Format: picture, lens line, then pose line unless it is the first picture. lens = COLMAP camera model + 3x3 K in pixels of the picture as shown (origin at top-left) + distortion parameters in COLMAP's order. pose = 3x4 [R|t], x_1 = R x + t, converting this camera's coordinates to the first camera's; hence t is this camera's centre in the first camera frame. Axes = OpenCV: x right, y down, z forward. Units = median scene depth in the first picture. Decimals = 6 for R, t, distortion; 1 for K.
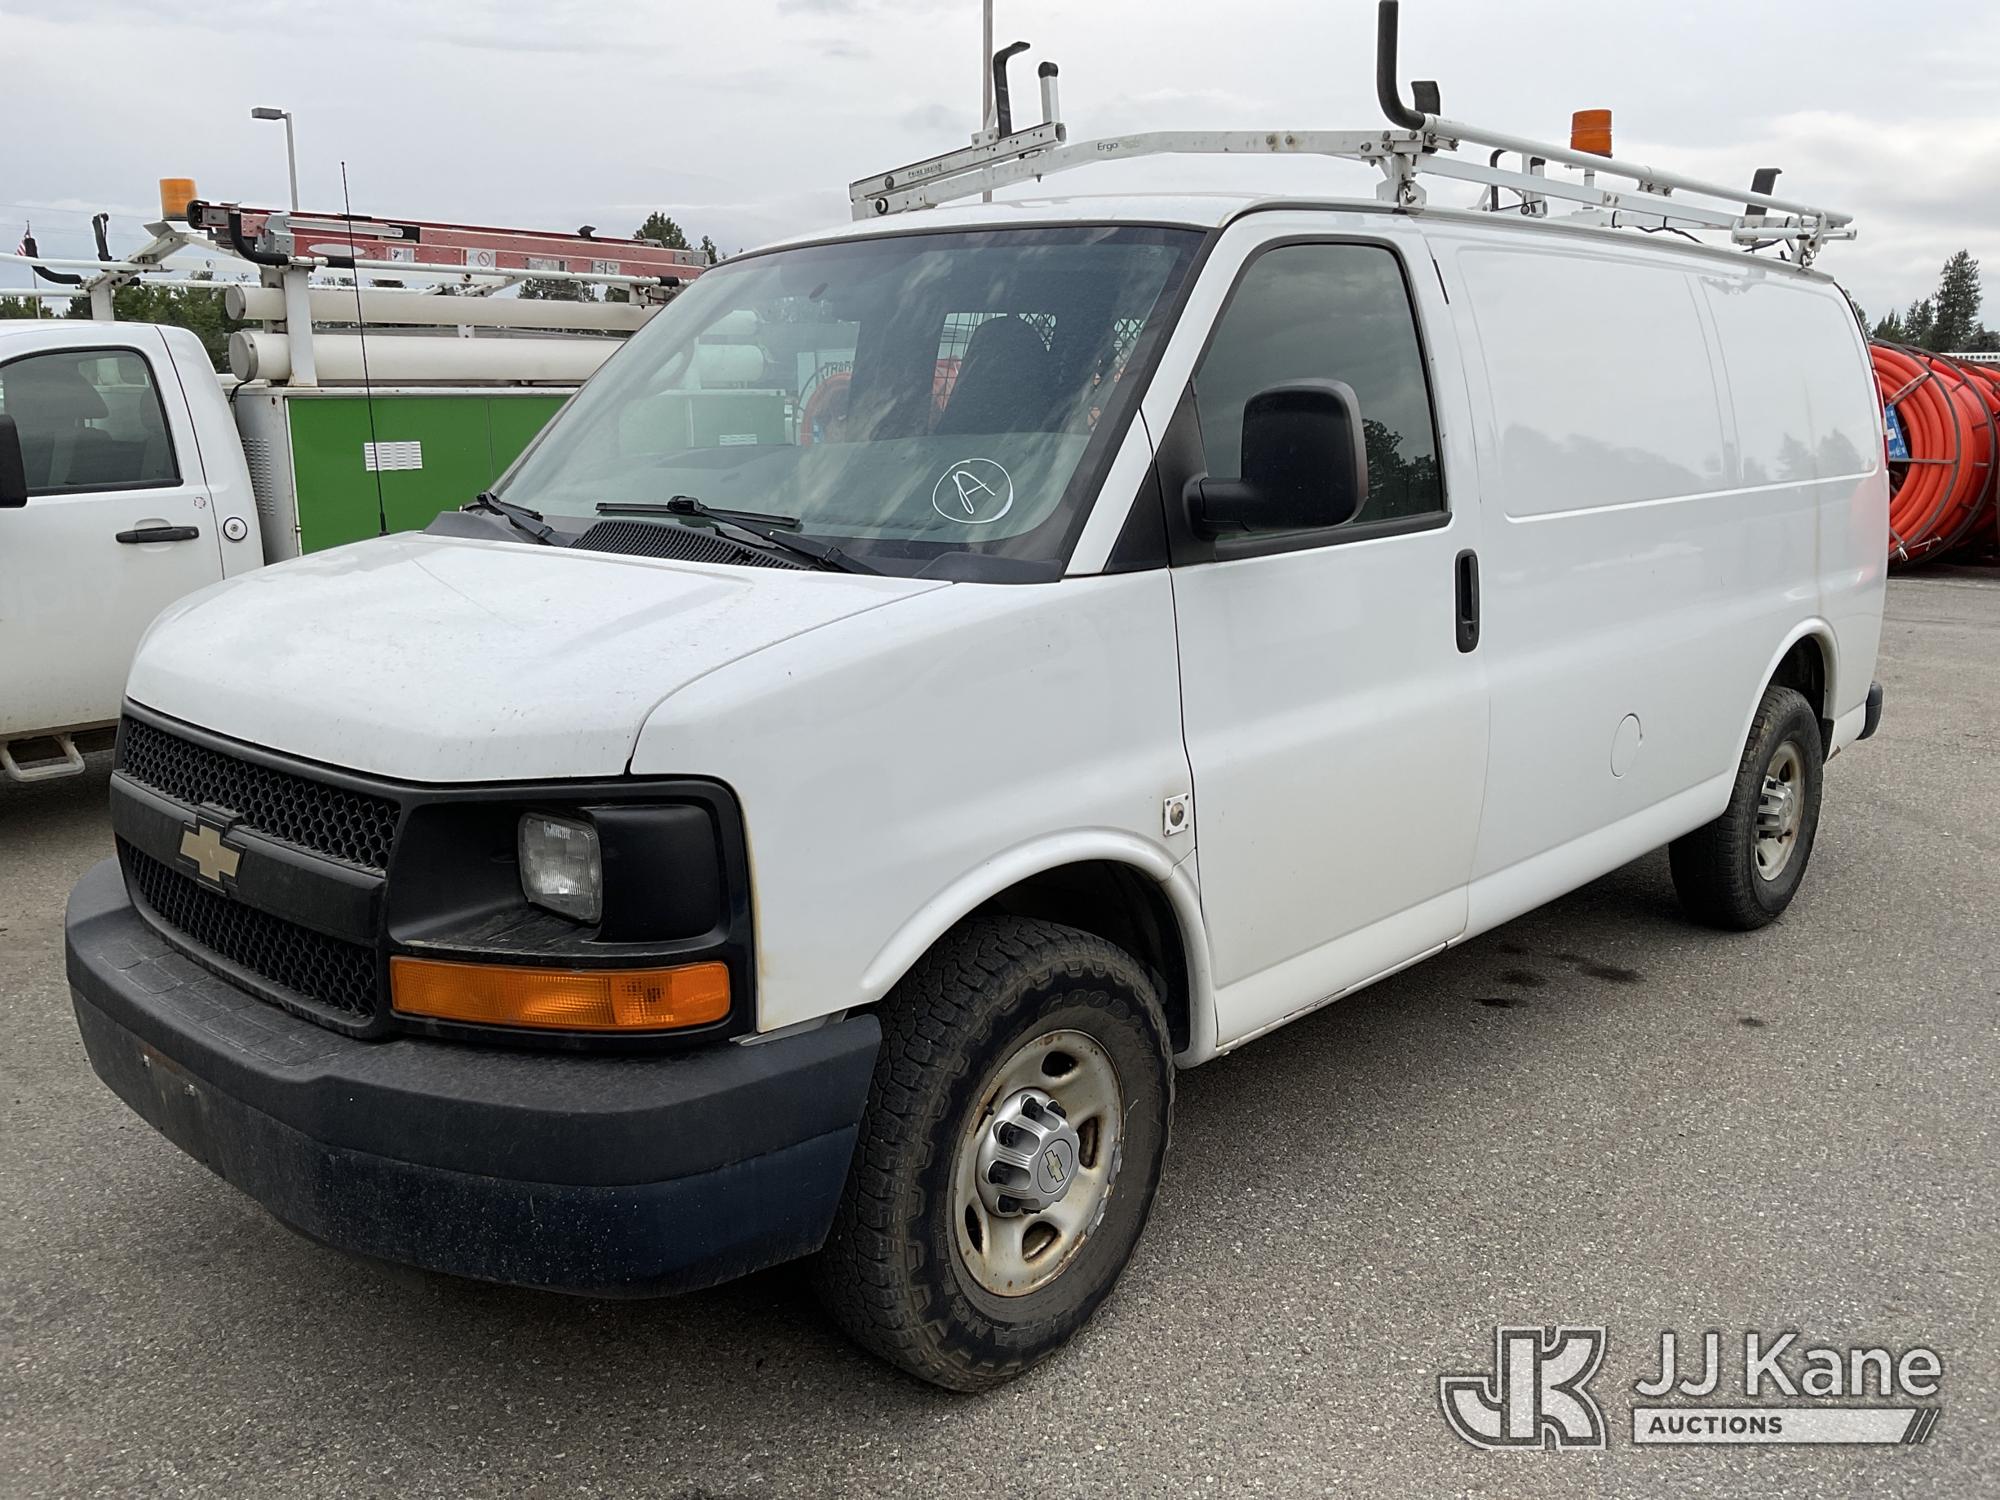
lens RADIAL K [[1698.8, 0, 989.1], [0, 1698.8, 738.4], [0, 0, 1]] dist [0.015310, -0.011307]
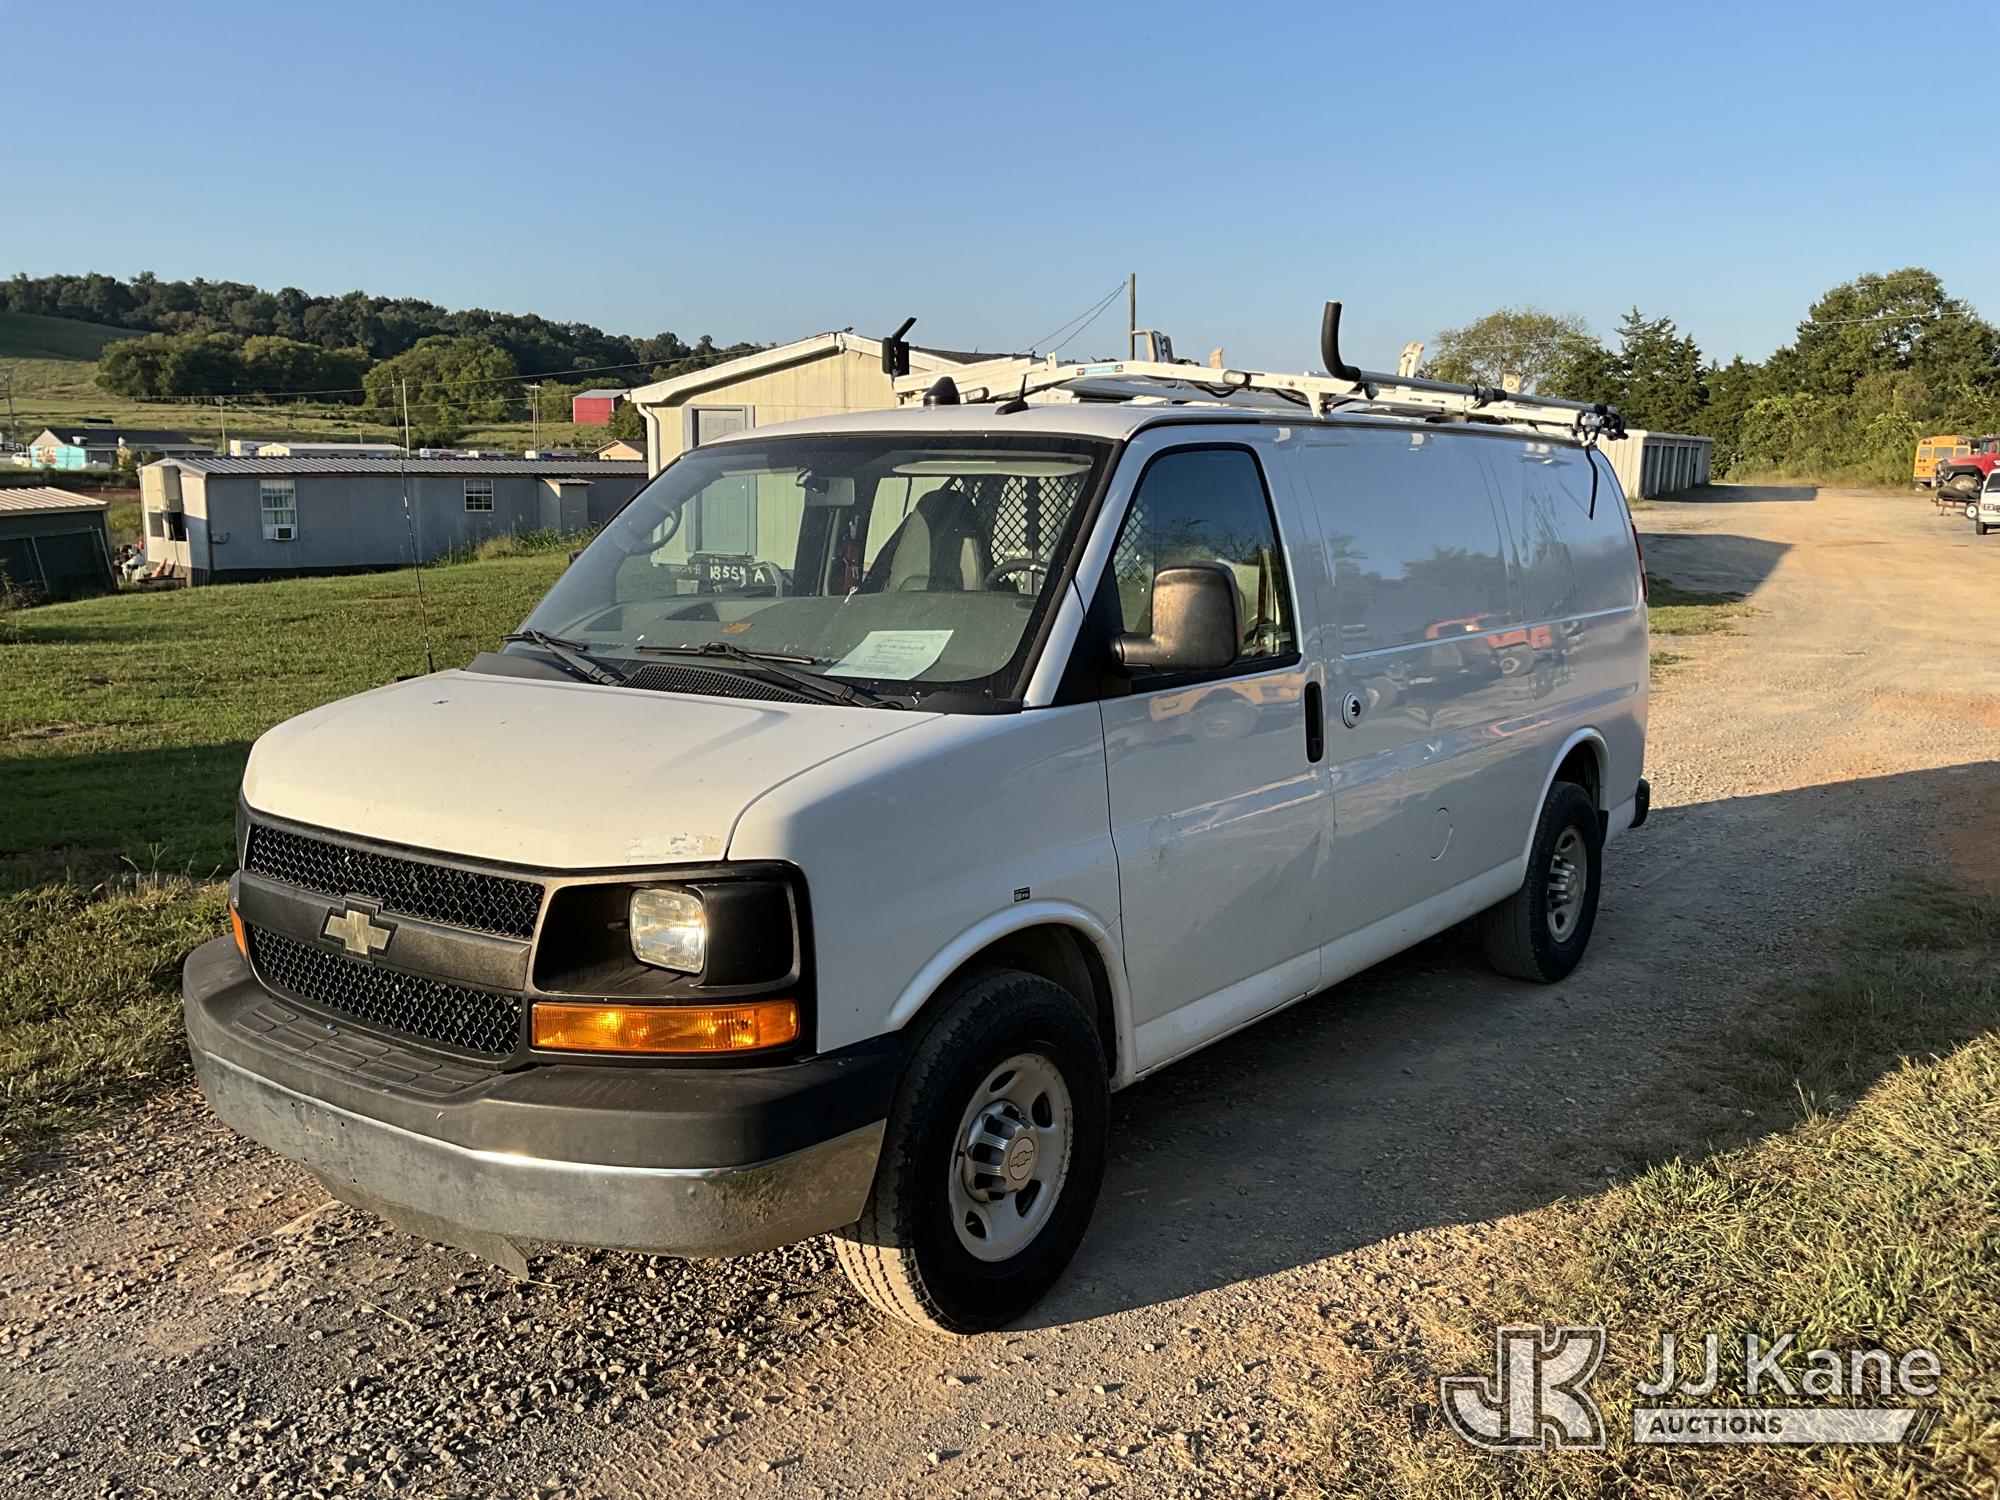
lens RADIAL K [[1731.6, 0, 987.0], [0, 1731.6, 749.1], [0, 0, 1]] dist [0.024910, 0.003495]
pose [[0.994859, -0.010978, 0.100674, -0.116198], [0.016494, 0.998398, -0.054124, 0.008358], [-0.099918, 0.055506, 0.993446, -0.325150]]
